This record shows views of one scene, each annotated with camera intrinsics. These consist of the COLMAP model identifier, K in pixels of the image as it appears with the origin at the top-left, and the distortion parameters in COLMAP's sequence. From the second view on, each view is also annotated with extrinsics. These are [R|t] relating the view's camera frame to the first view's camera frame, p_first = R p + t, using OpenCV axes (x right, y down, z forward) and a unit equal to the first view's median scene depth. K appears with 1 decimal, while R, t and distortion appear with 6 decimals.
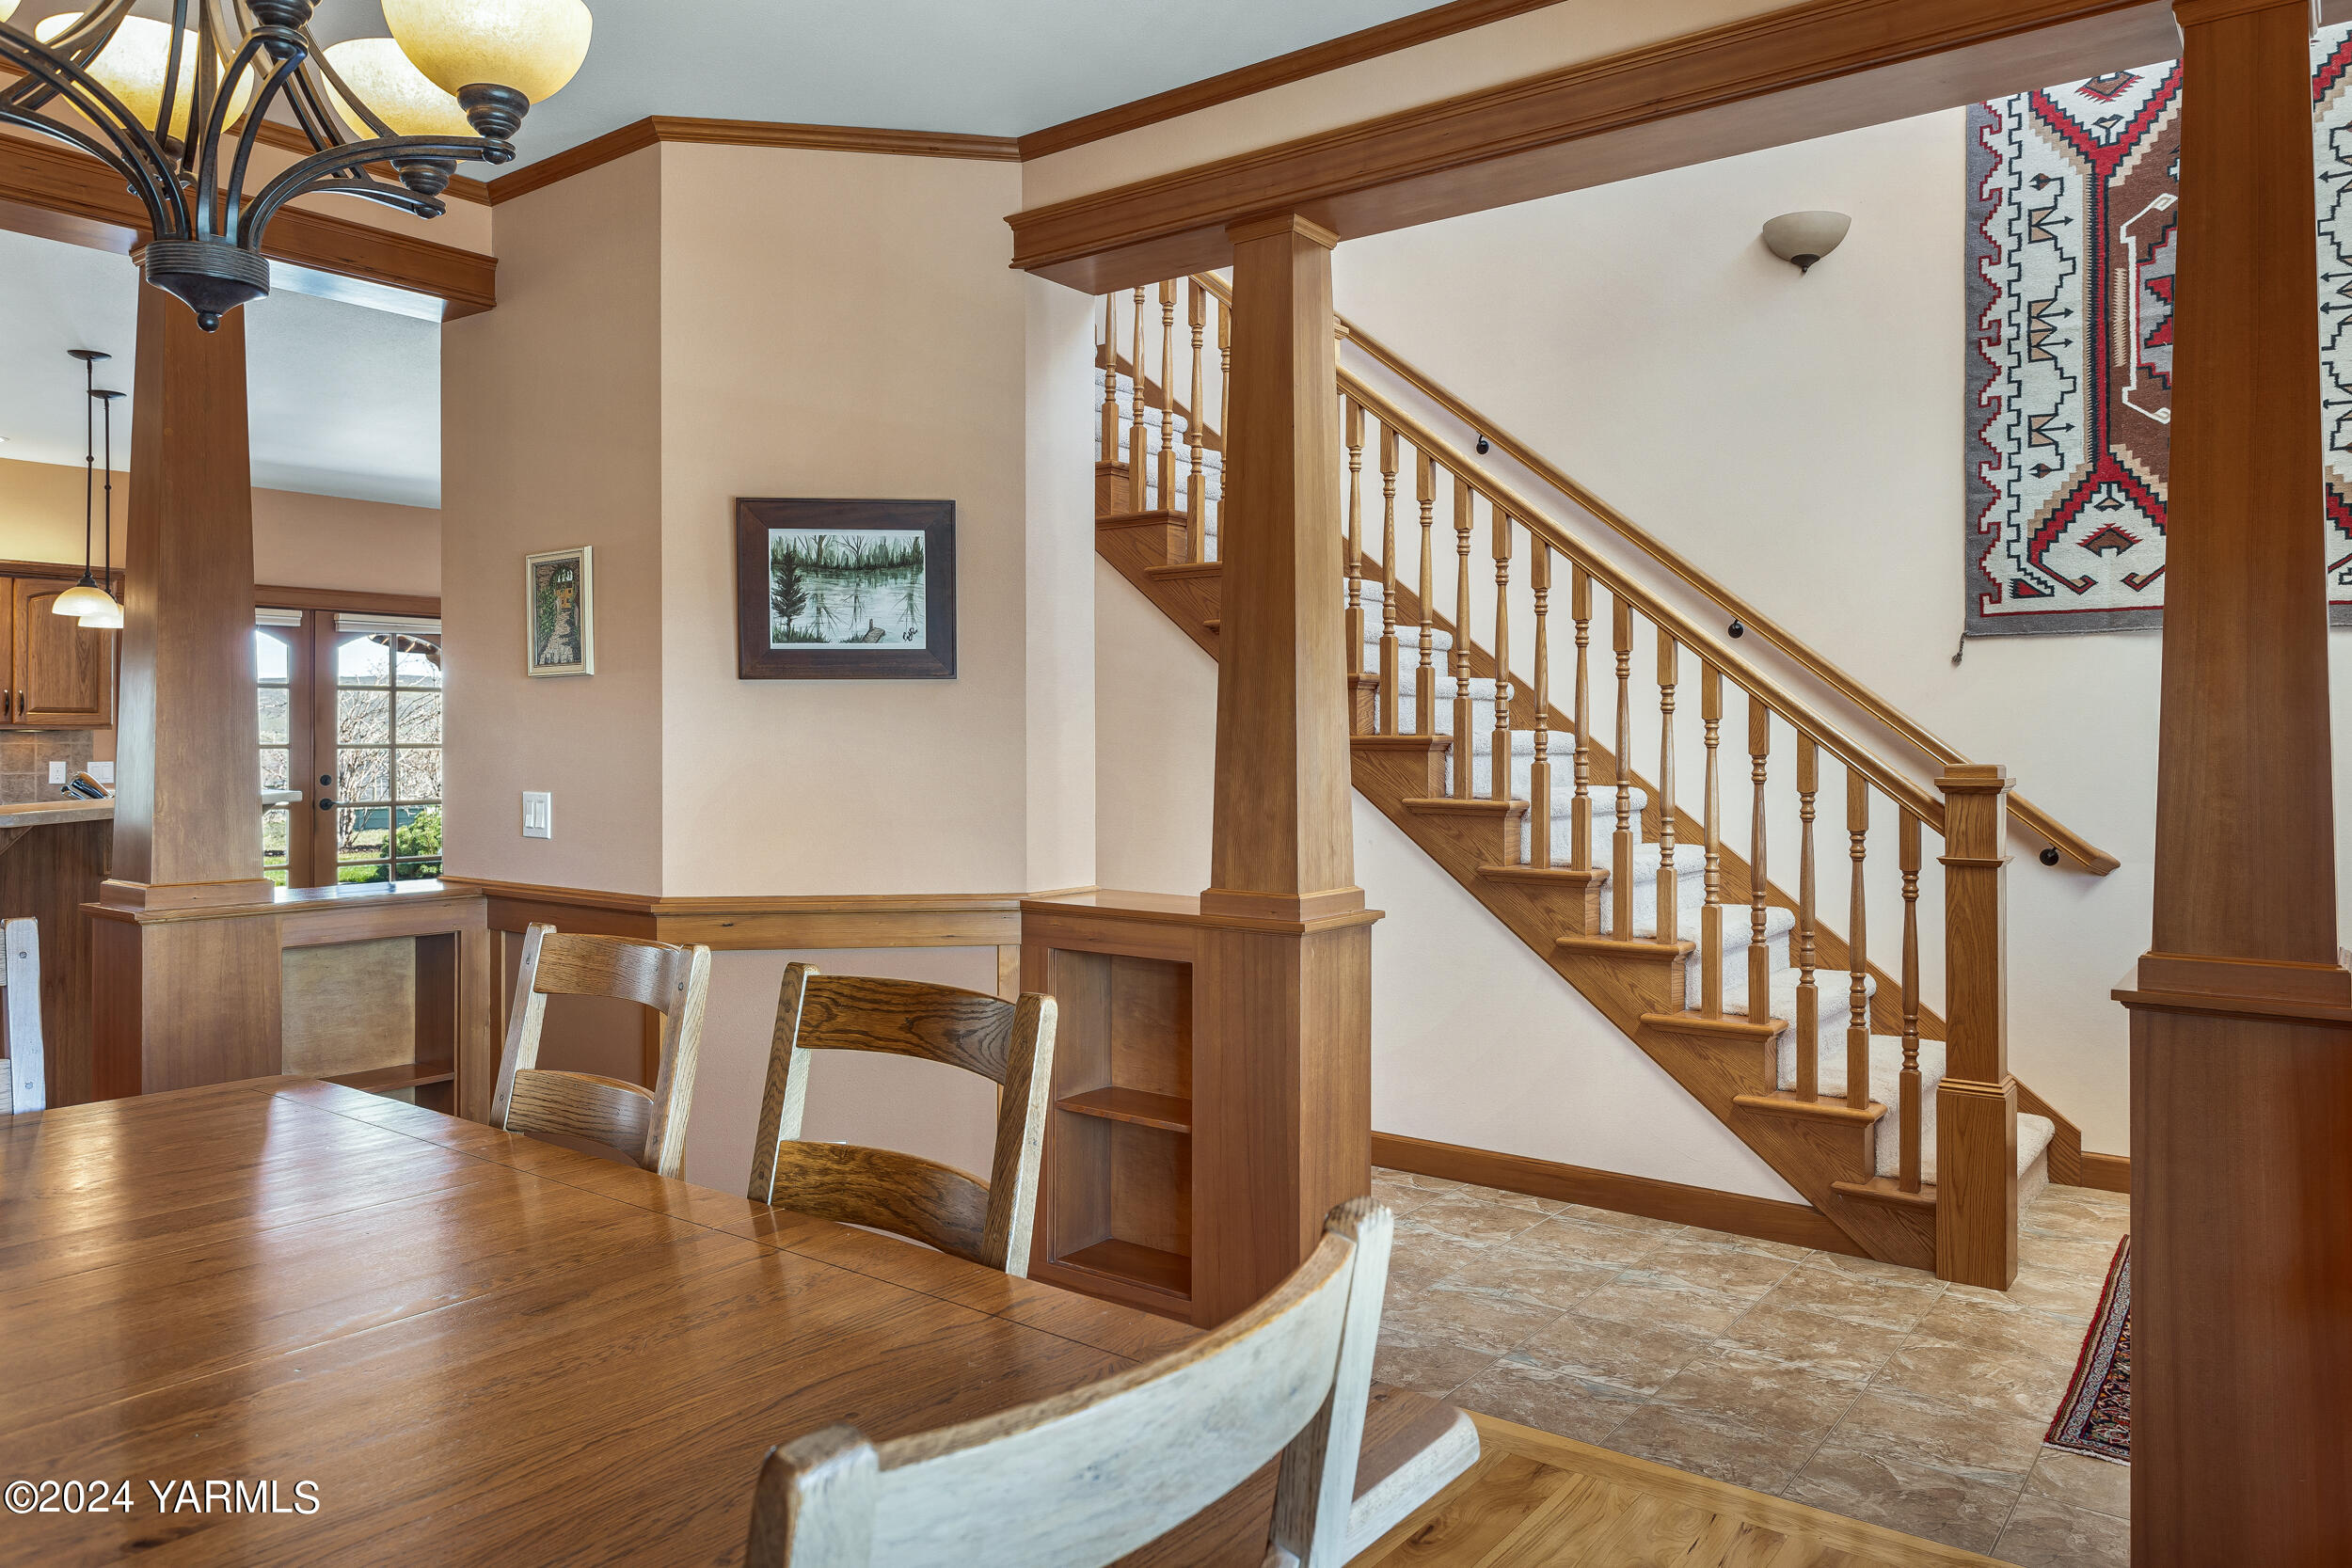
lens RADIAL K [[1538.4, 0, 1234.0], [0, 1538.4, 754.1], [0, 0, 1]] dist [-0.005929, -0.002590]
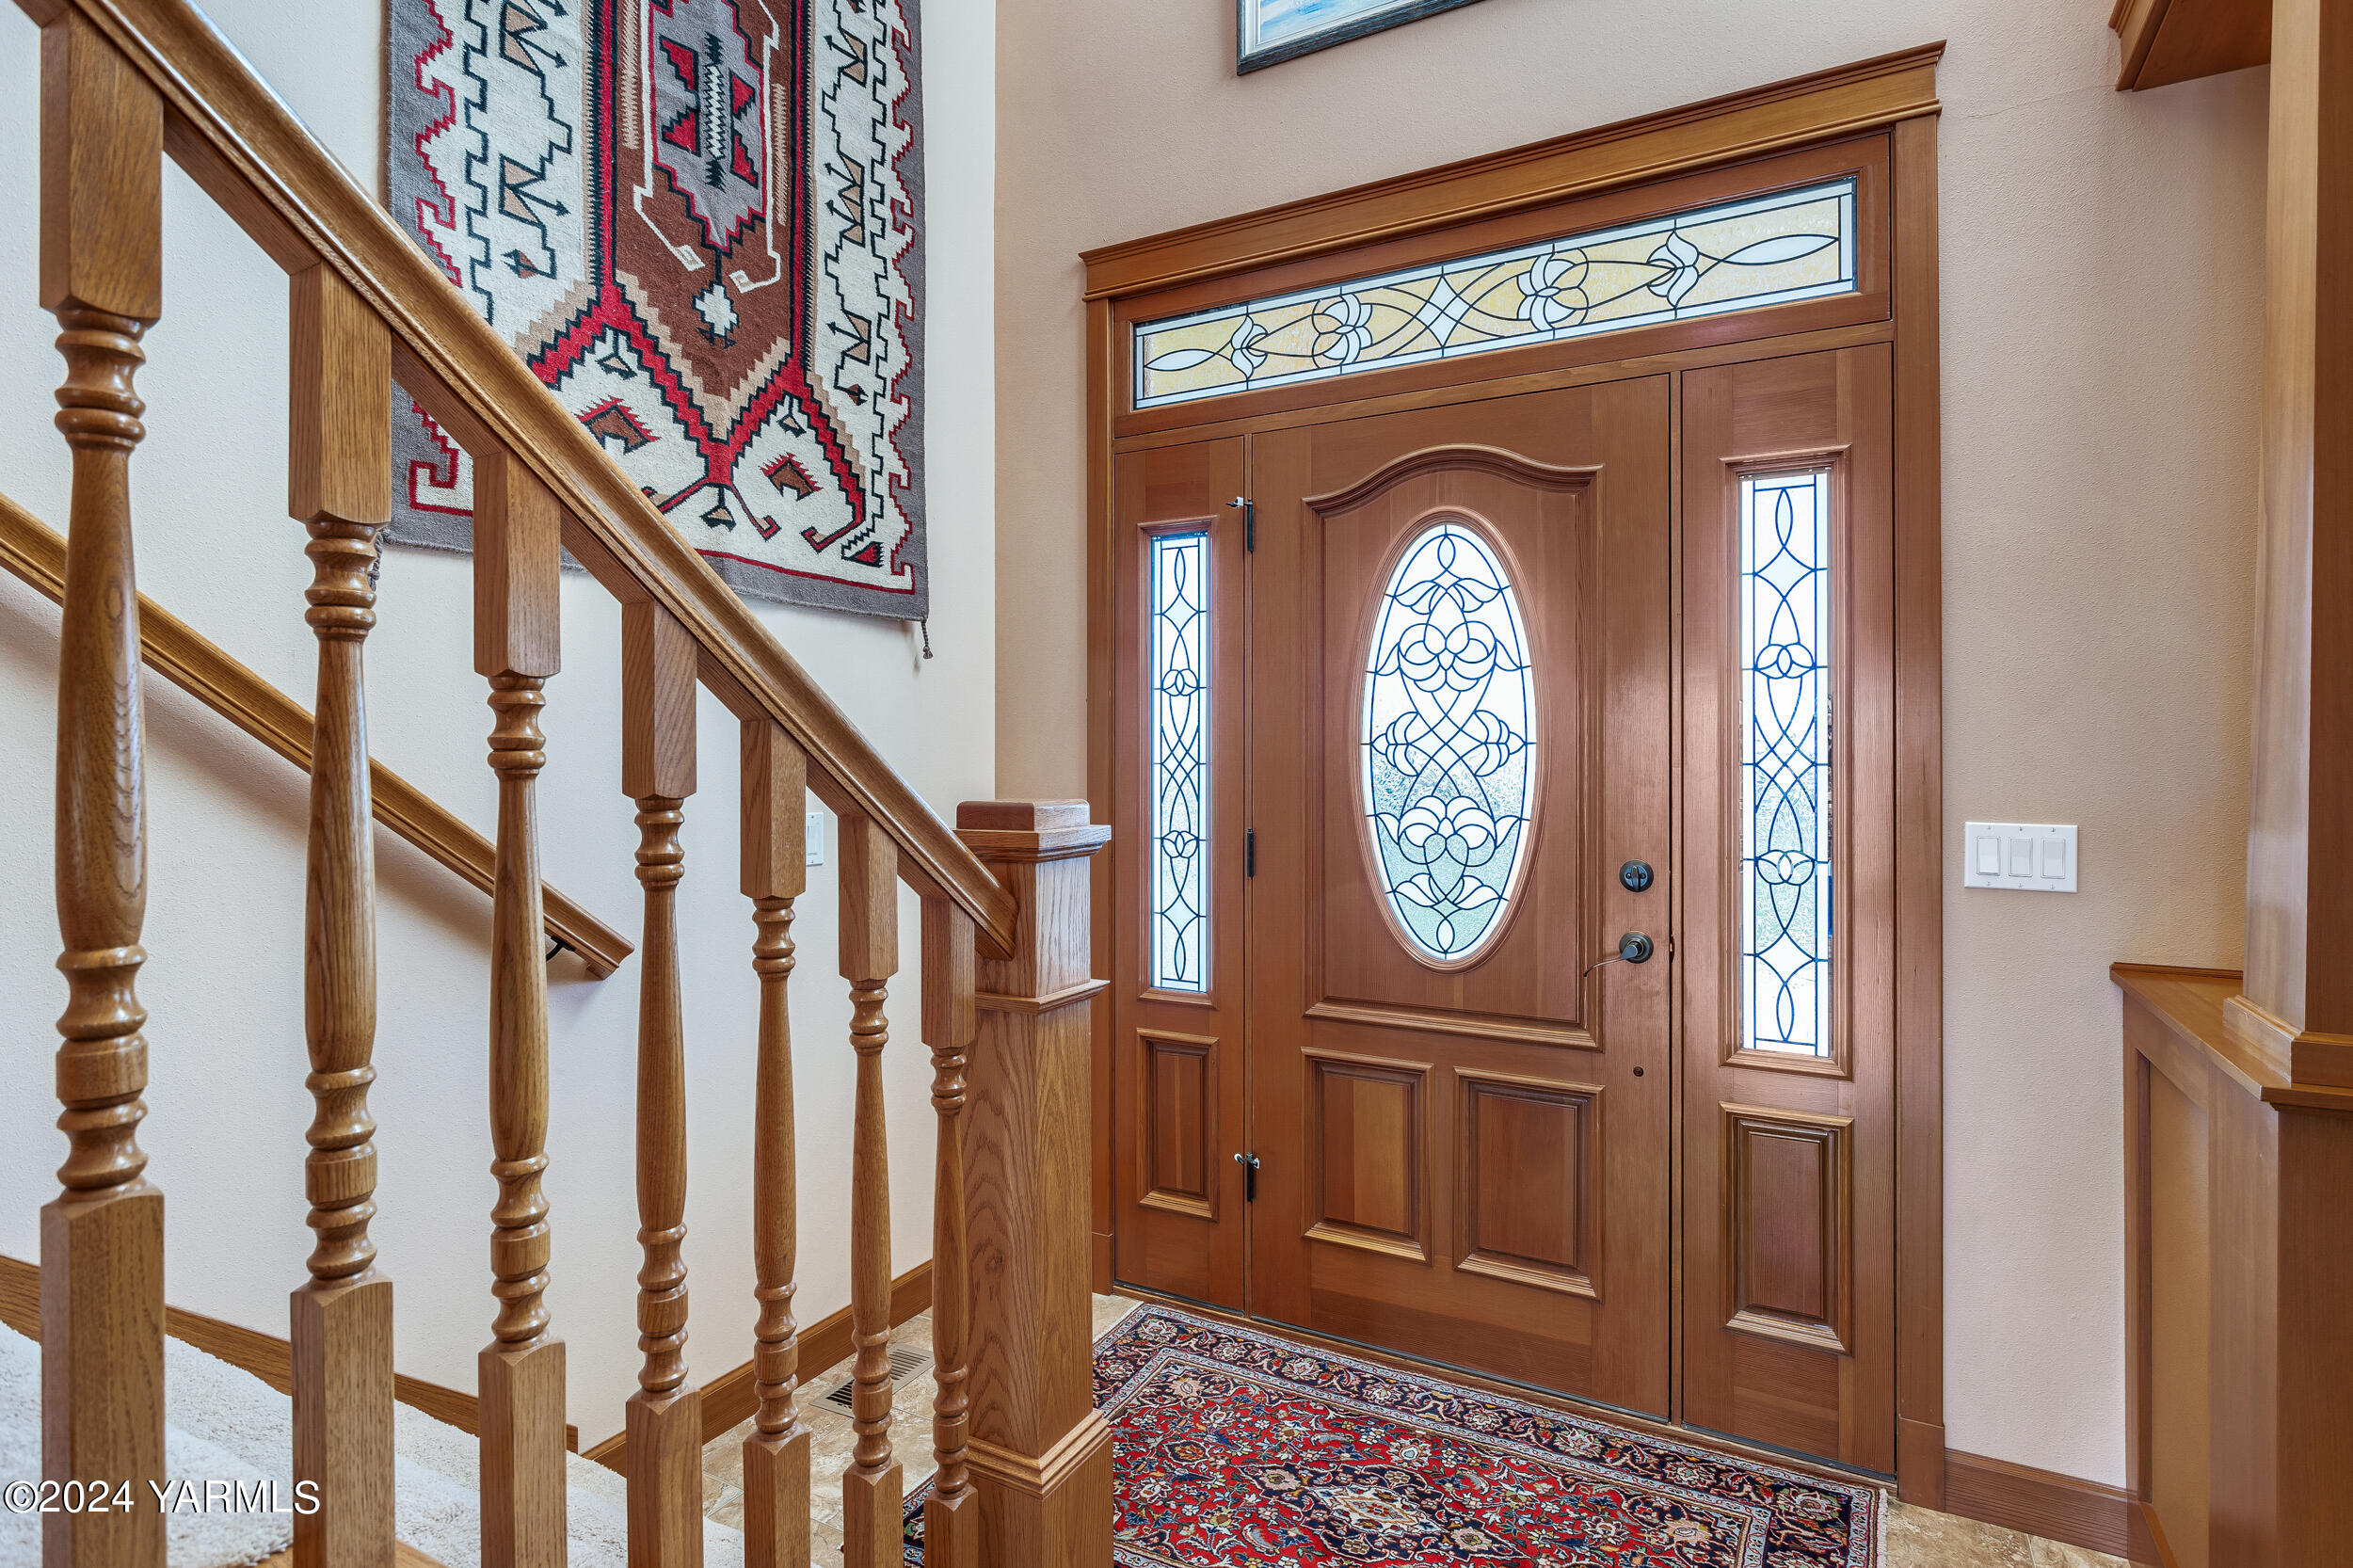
lens RADIAL K [[1208.1, 0, 1205.7], [0, 1208.1, 748.7], [0, 0, 1]] dist [-0.004562, 0.001172]
pose [[-0.125105, 0.003228, 0.992138, 0.068483], [0.007709, 0.999968, -0.002281, -0.008220], [-0.992114, 0.007363, -0.125126, 0.849915]]
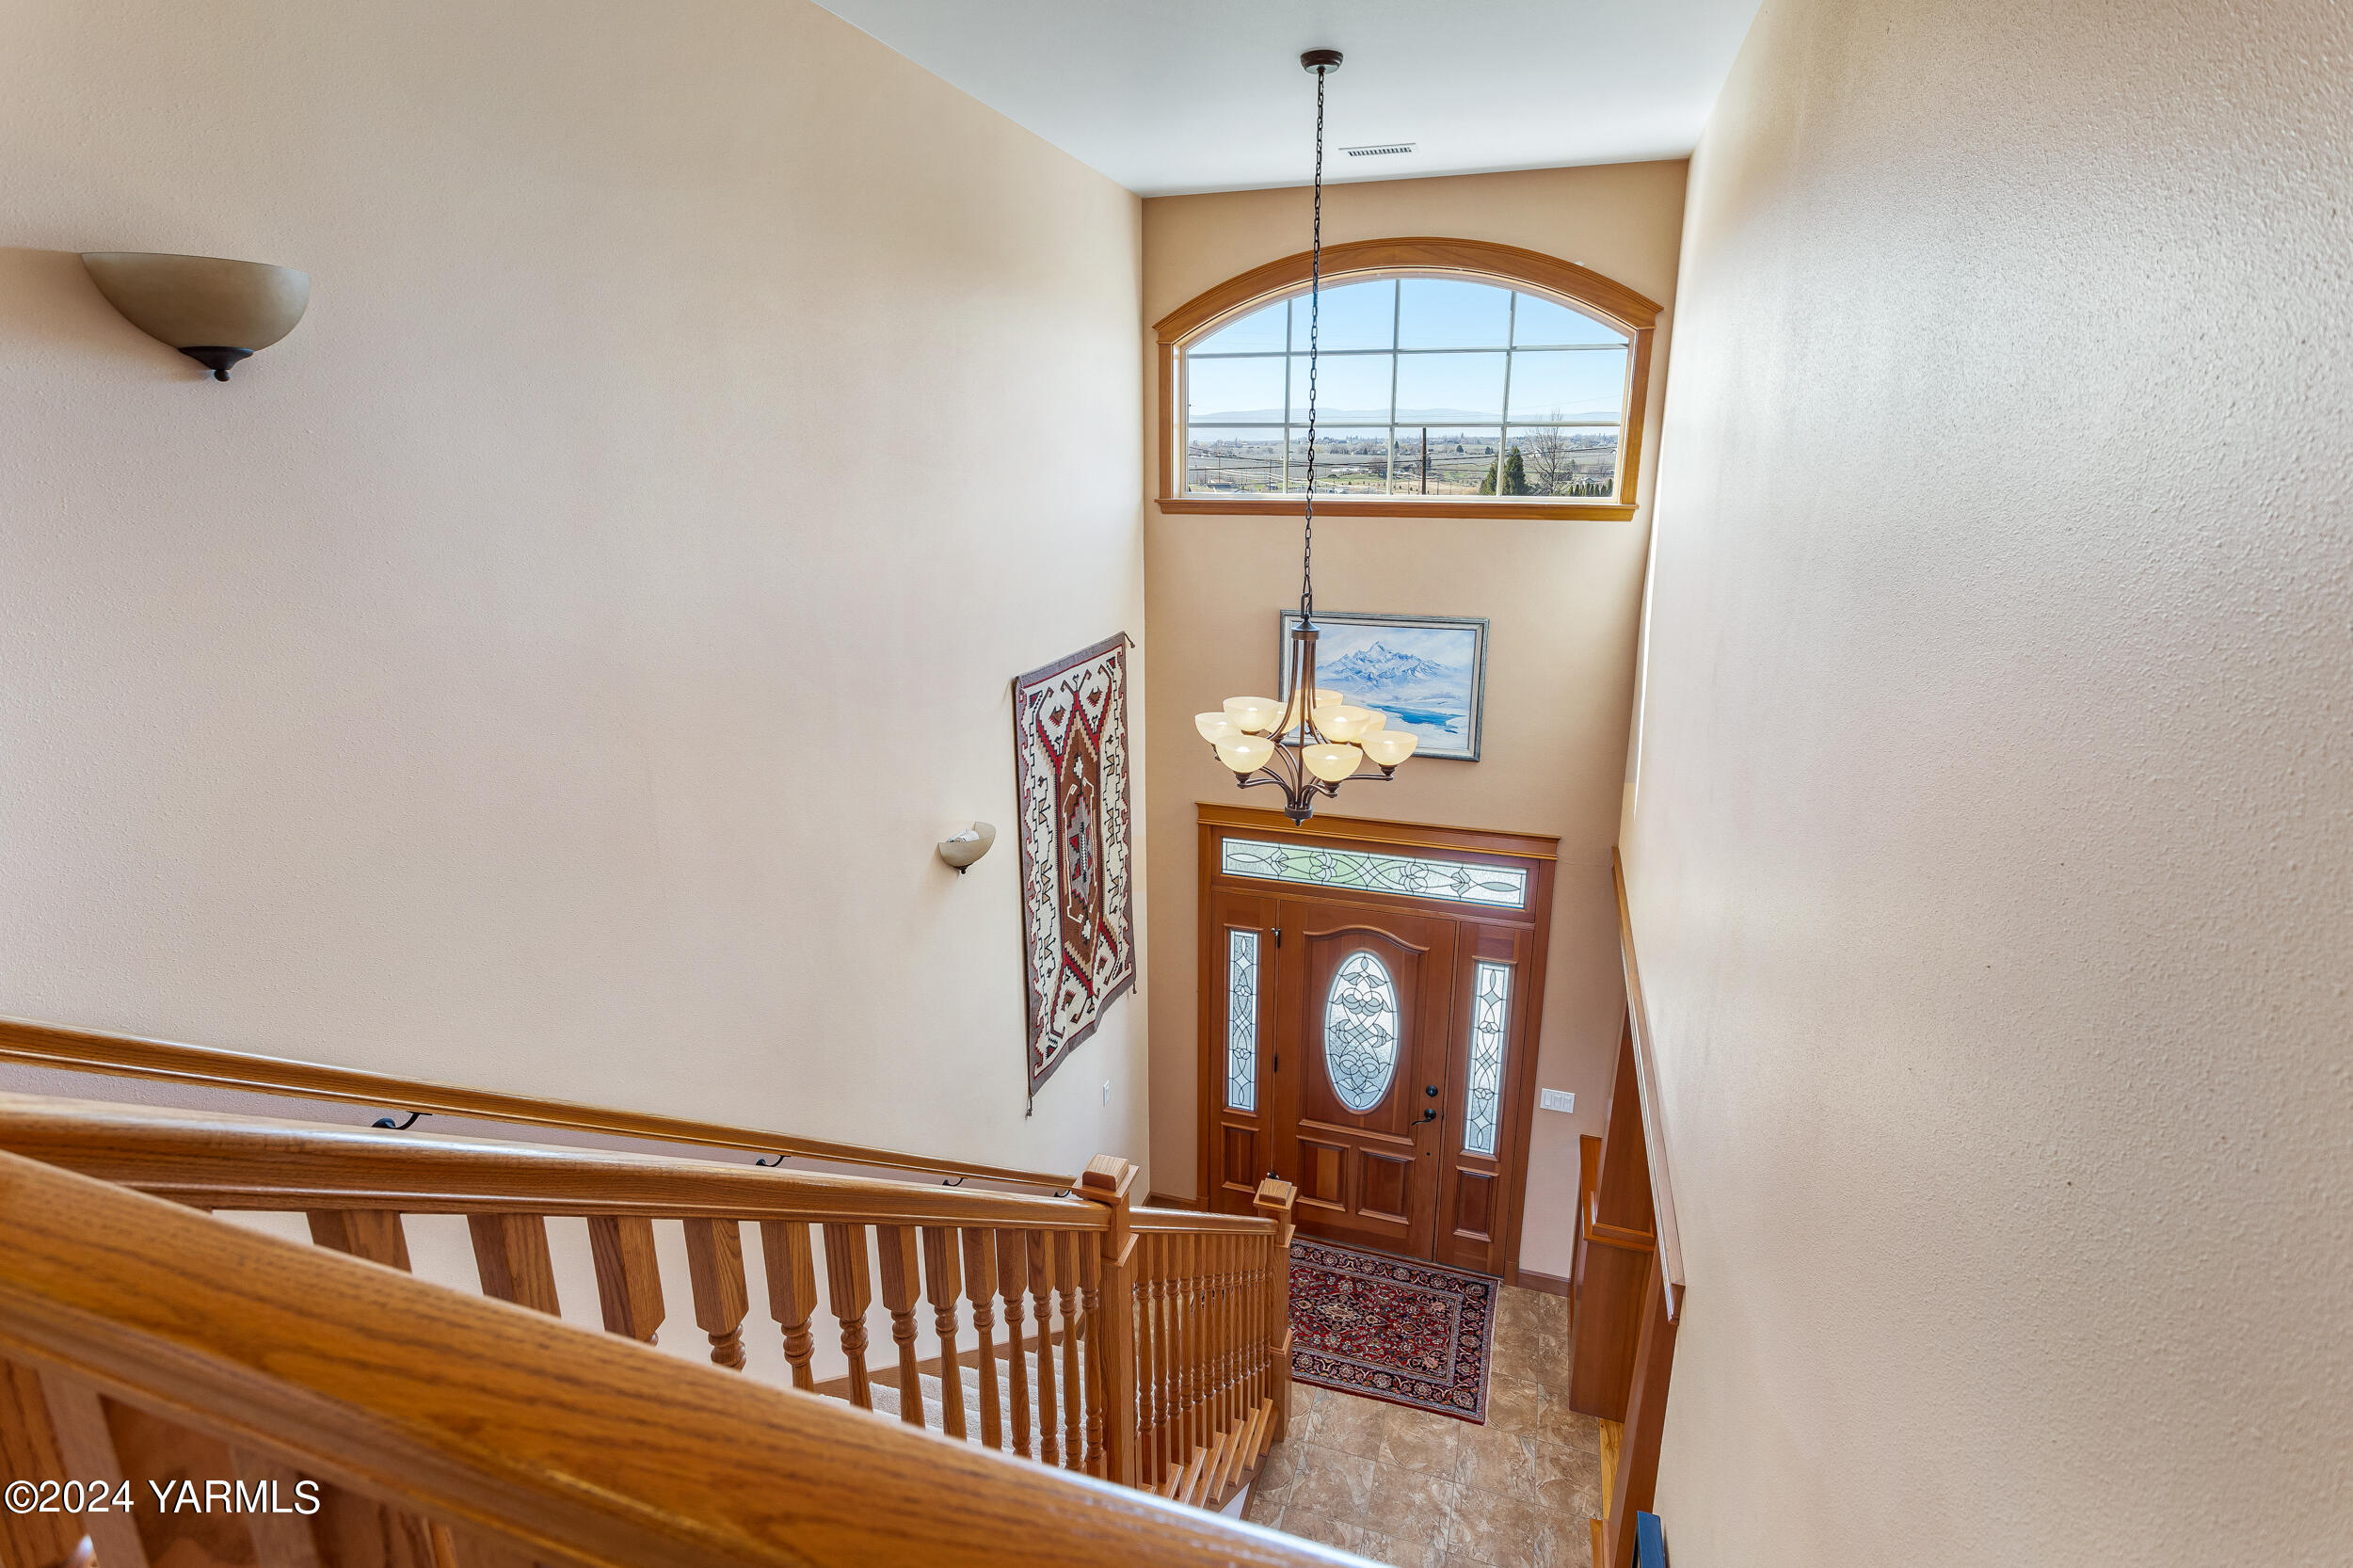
lens RADIAL K [[1119.7, 0, 1213.7], [0, 1119.7, 773.4], [0, 0, 1]] dist [0.020921, 0.000040]
pose [[-0.321380, -0.270581, 0.907469, -0.451742], [0.001216, 0.958189, 0.286135, -0.698471], [-0.946950, 0.093061, -0.307613, 1.216248]]
